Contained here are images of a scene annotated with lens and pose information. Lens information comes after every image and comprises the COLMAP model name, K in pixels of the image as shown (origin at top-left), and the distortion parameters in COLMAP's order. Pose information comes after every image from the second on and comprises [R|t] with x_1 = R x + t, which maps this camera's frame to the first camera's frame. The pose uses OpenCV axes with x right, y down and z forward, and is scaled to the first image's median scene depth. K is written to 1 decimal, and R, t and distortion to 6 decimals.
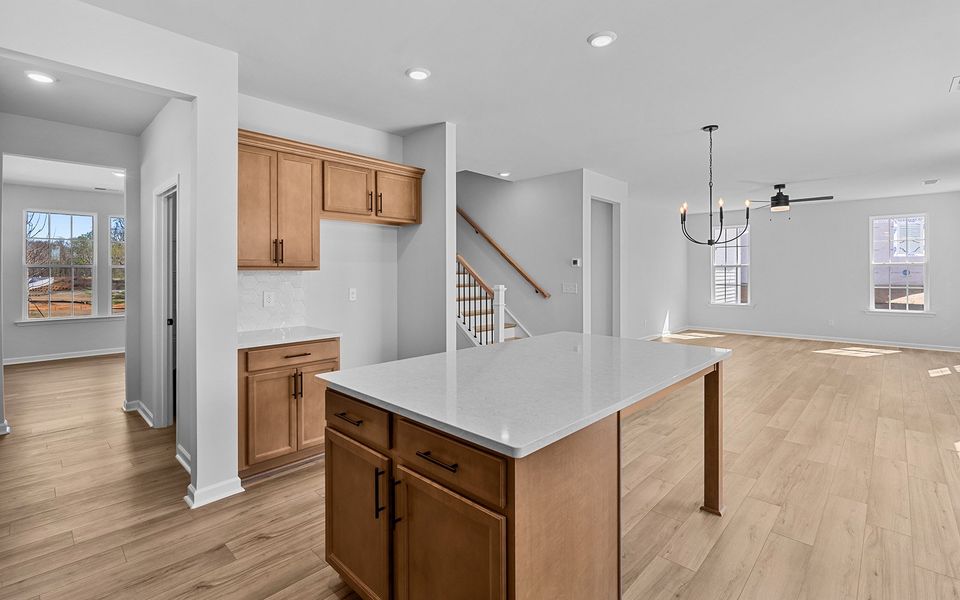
lens RADIAL K [[439.2, 0, 473.4], [0, 439.2, 275.1], [0, 0, 1]] dist [-0.005044, 0.000715]
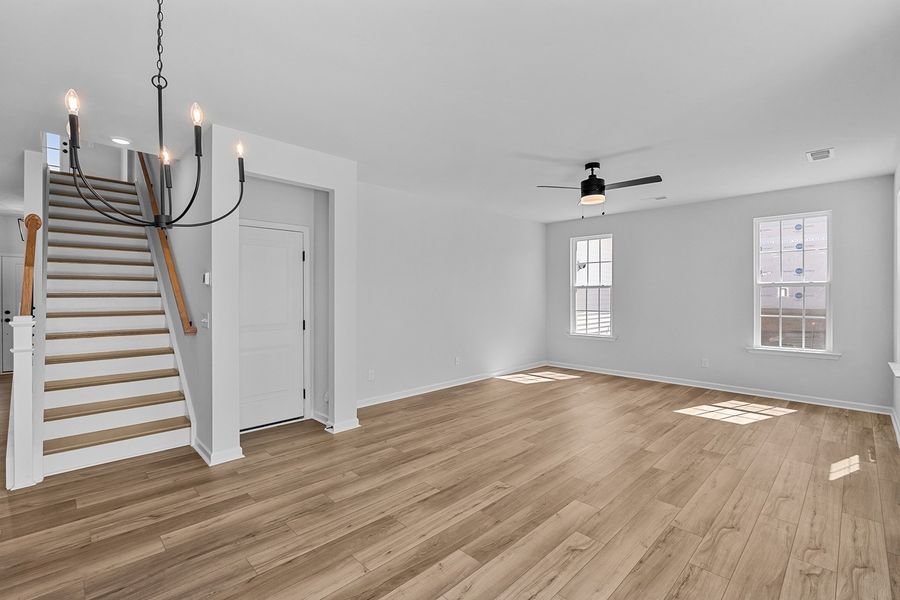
lens RADIAL K [[406.9, 0, 447.1], [0, 406.9, 298.7], [0, 0, 1]] dist [-0.003142, -0.000102]
pose [[0.999467, 0.001815, -0.032599, 0.935428], [-0.001564, 0.999969, 0.007710, -0.008927], [0.032612, -0.007655, 0.999439, 0.702845]]
